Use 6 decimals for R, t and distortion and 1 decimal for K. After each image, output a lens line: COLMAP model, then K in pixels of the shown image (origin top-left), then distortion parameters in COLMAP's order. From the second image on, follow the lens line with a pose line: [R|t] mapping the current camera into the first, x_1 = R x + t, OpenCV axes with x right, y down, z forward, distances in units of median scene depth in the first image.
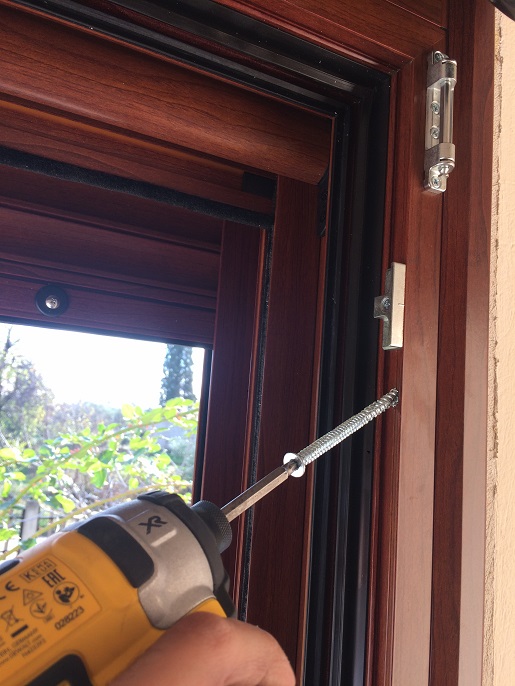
lens RADIAL K [[596.0, 0, 257.5], [0, 596.0, 343.0], [0, 0, 1]] dist [0.082245, -0.130216]
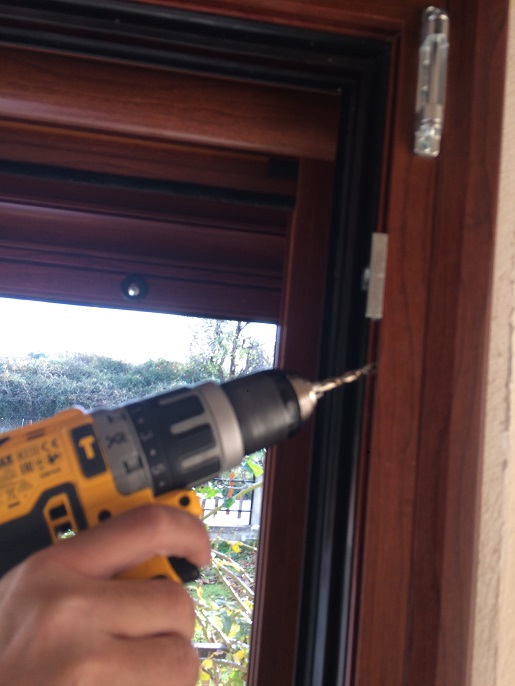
lens RADIAL K [[578.9, 0, 260.8], [0, 578.9, 338.9], [0, 0, 1]] dist [0.083046, -0.108897]
pose [[0.935799, -0.021784, -0.351860, 0.364904], [0.031614, 0.999253, 0.022216, 0.014087], [0.351114, -0.031914, 0.935789, 0.012265]]
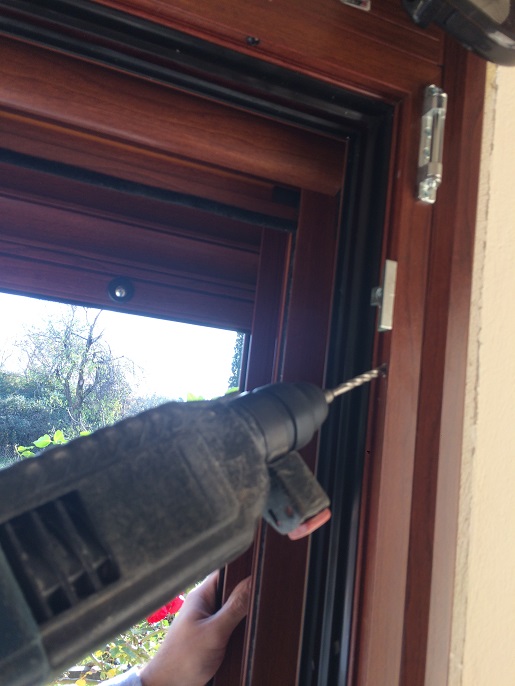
lens RADIAL K [[578.9, 0, 260.8], [0, 578.9, 338.9], [0, 0, 1]] dist [0.083046, -0.108897]
pose [[0.993927, 0.021655, -0.107886, 0.095995], [-0.022686, 0.999708, -0.008340, 0.040752], [0.107674, 0.010736, 0.994128, -0.200143]]
